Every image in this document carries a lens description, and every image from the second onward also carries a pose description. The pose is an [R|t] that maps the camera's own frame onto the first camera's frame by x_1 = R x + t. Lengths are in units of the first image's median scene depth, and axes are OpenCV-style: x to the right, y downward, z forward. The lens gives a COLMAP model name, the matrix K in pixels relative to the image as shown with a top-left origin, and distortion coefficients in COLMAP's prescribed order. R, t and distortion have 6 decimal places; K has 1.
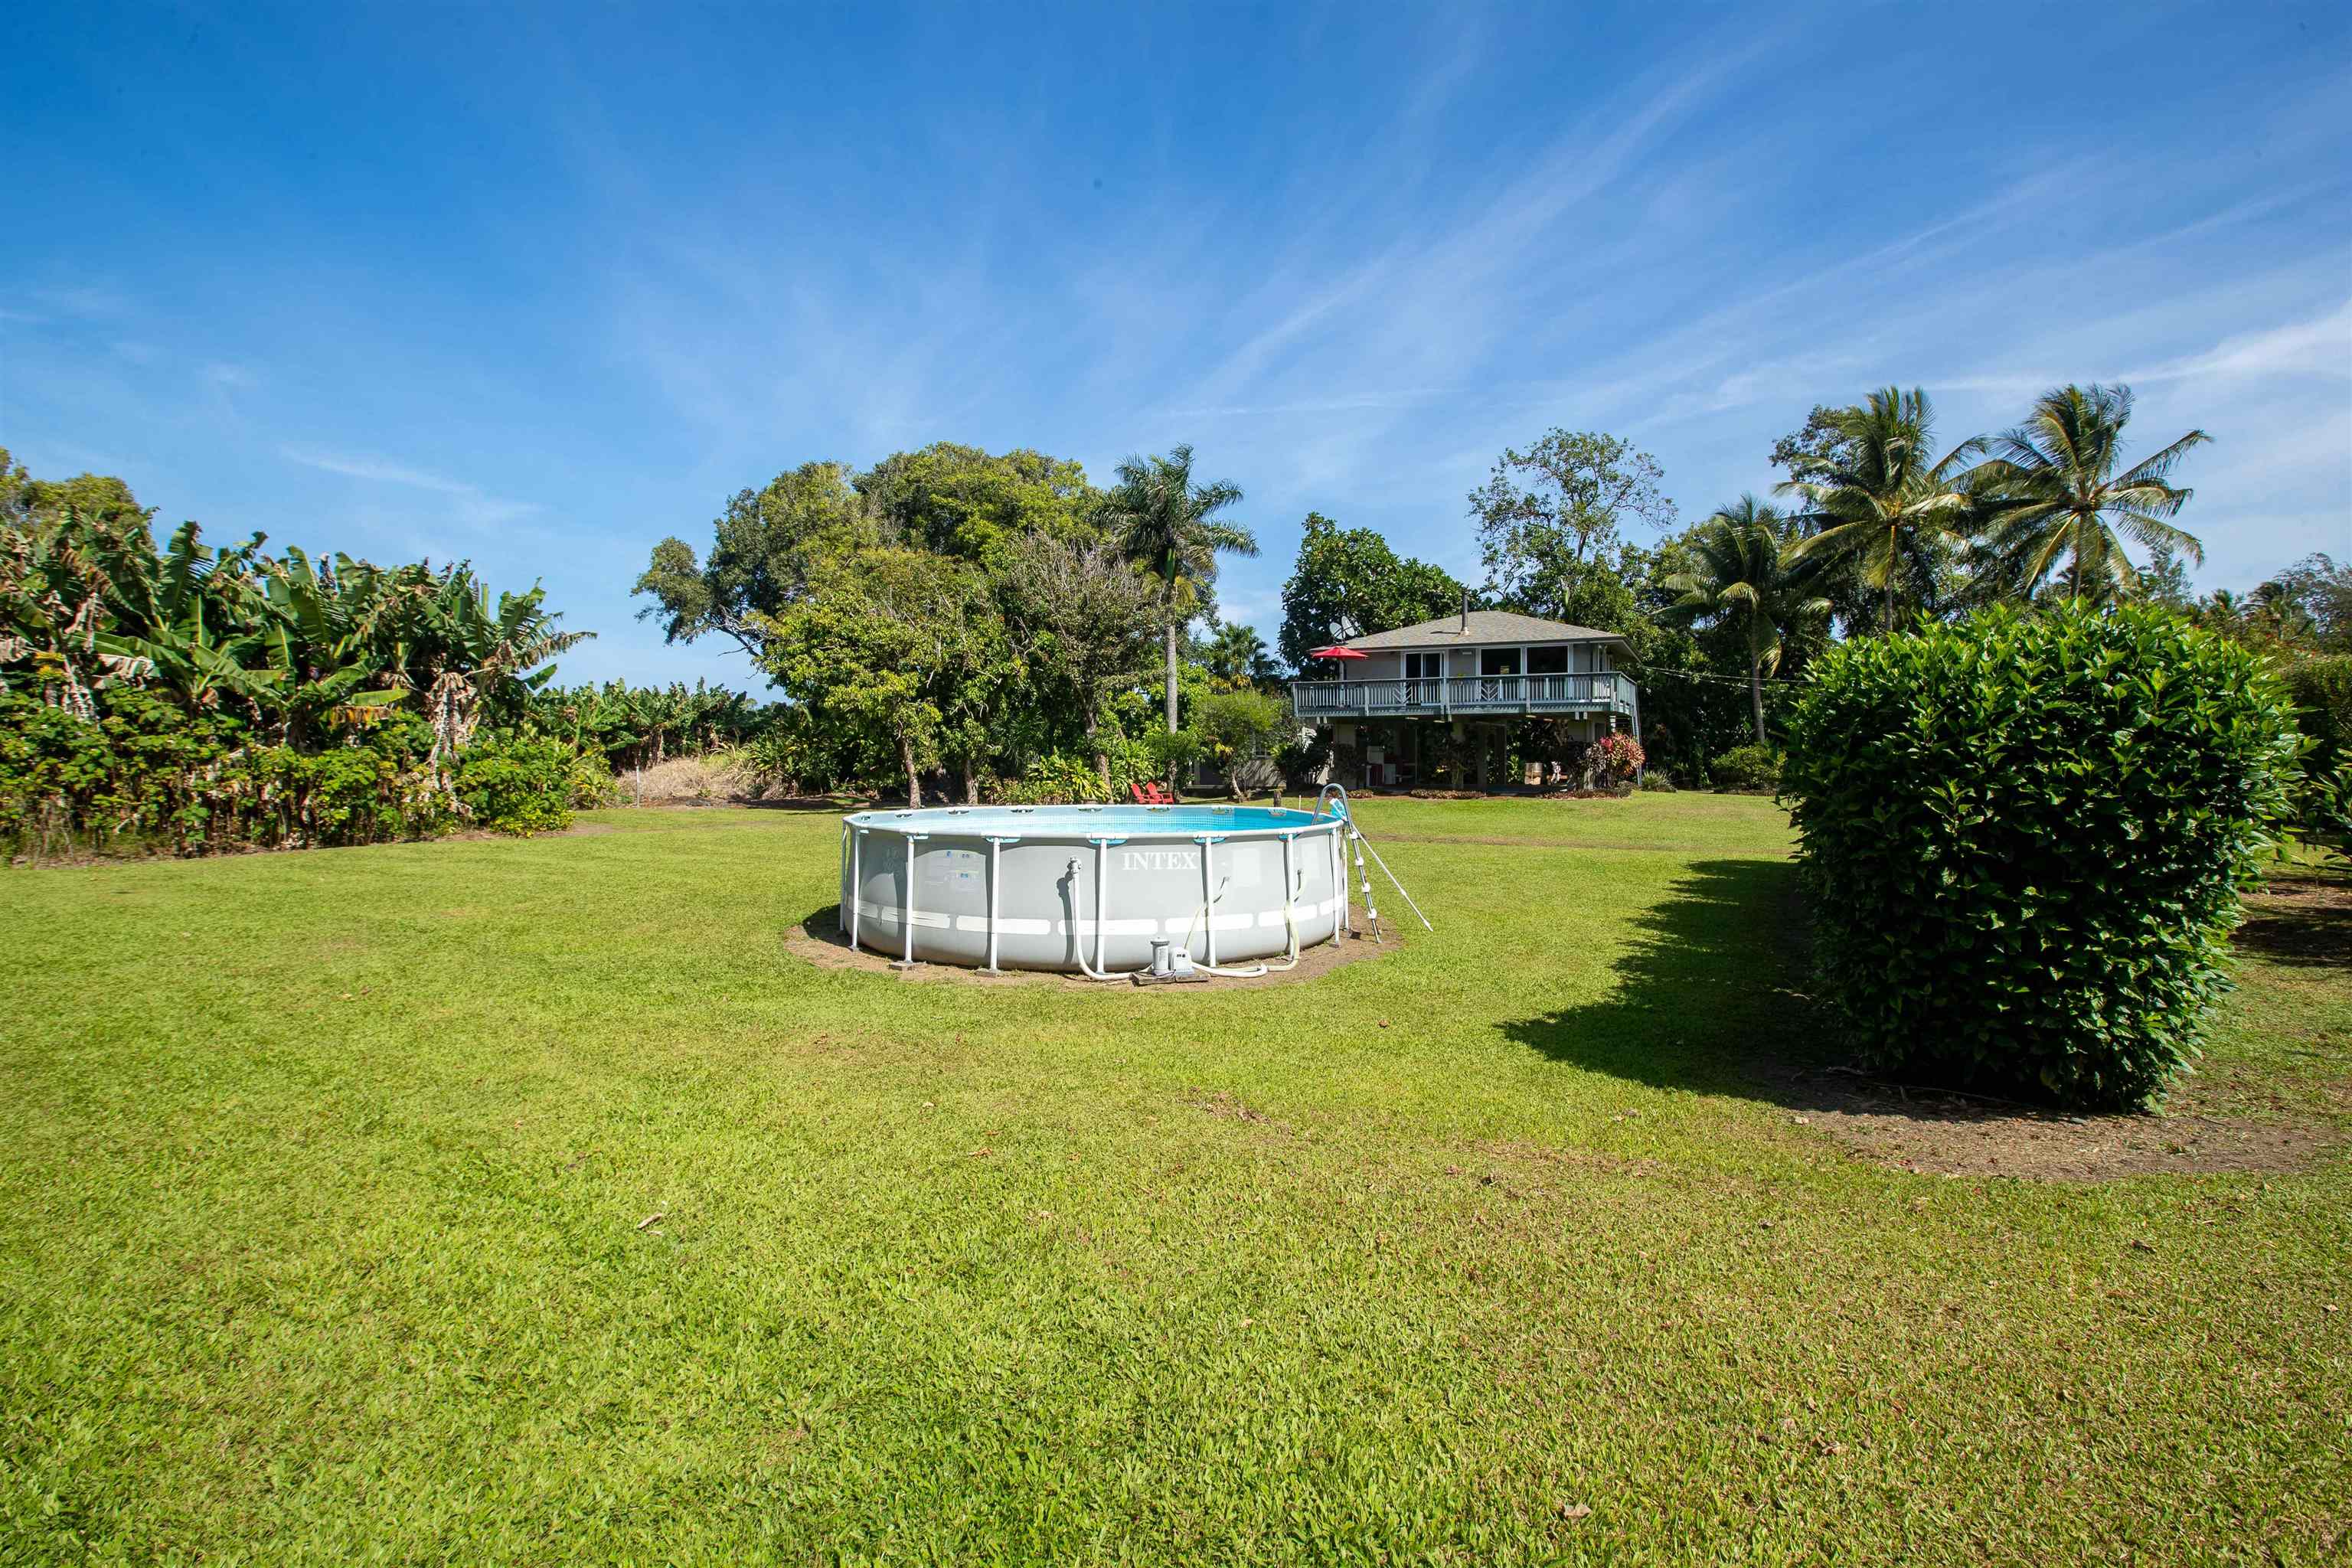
lens RADIAL K [[1085.1, 0, 1165.9], [0, 1085.1, 765.8], [0, 0, 1]] dist [-0.043156, 0.019820]
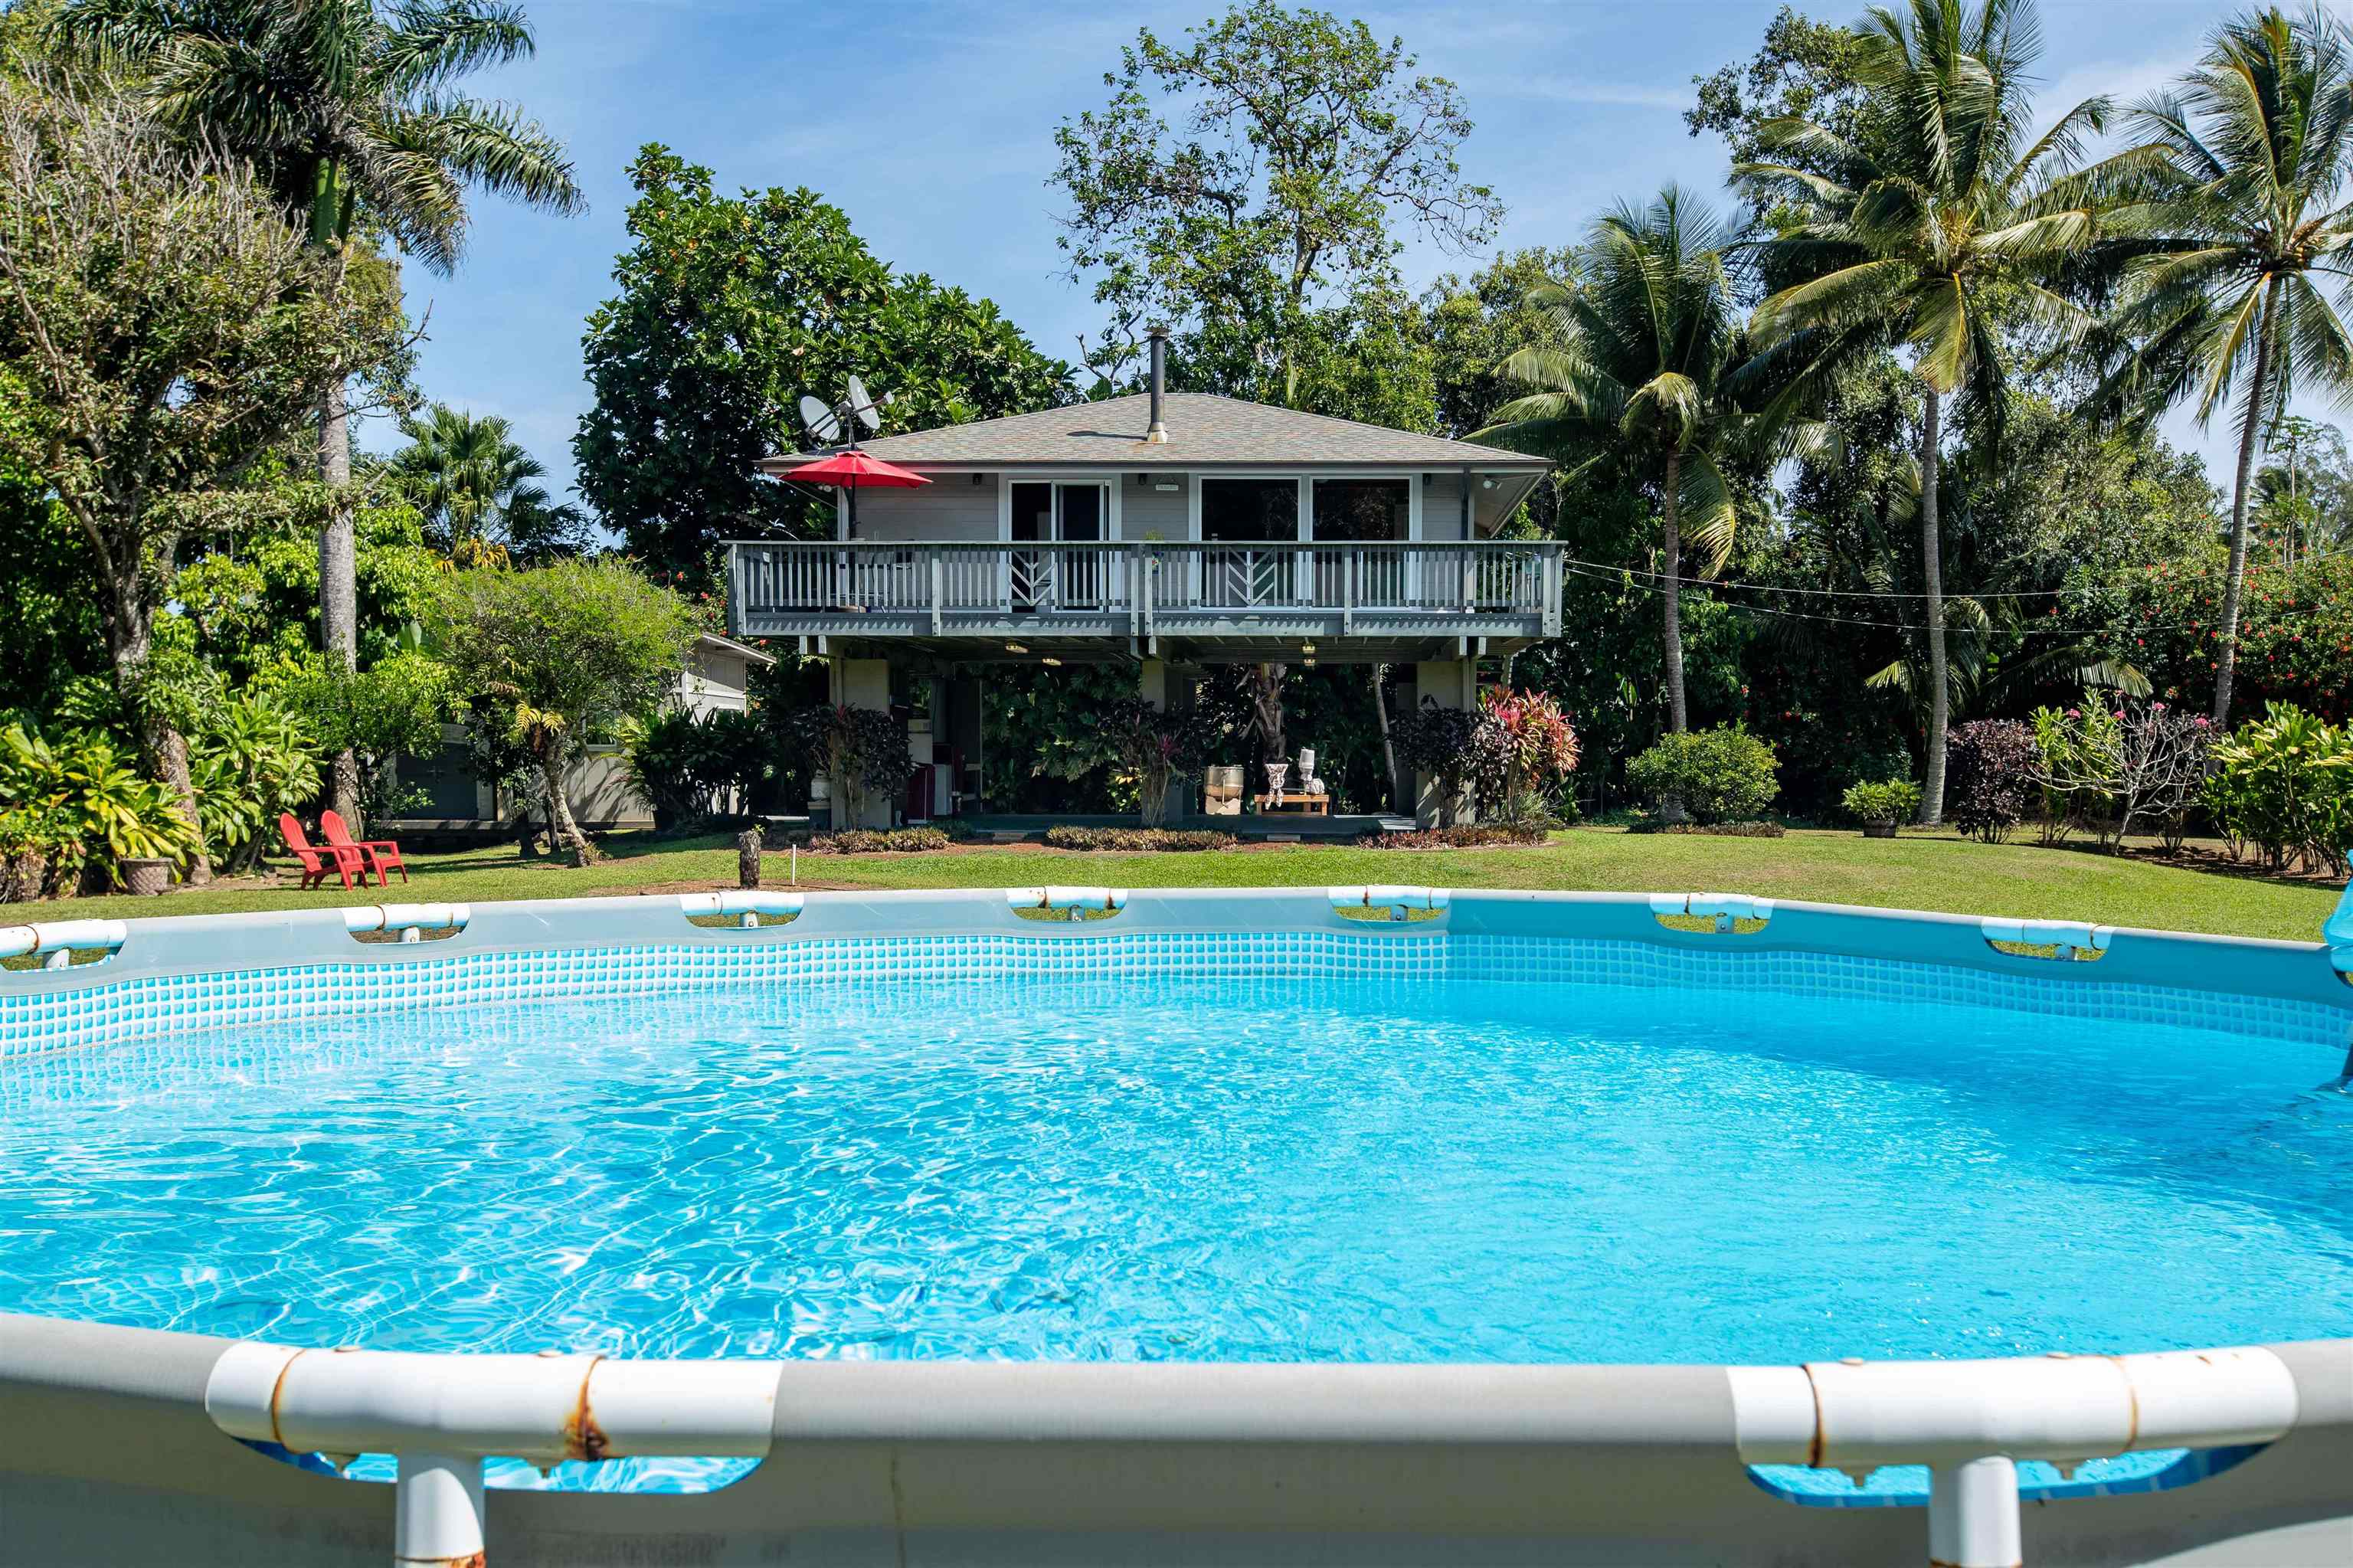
lens RADIAL K [[2244.4, 0, 1177.4], [0, 2244.4, 899.1], [0, 0, 1]] dist [-0.018855, 0.129615]
pose [[0.906316, -0.019279, 0.422161, -0.059746], [-0.001714, 0.998783, 0.049292, 0.006459], [-0.422598, -0.045398, 0.905180, 0.195759]]
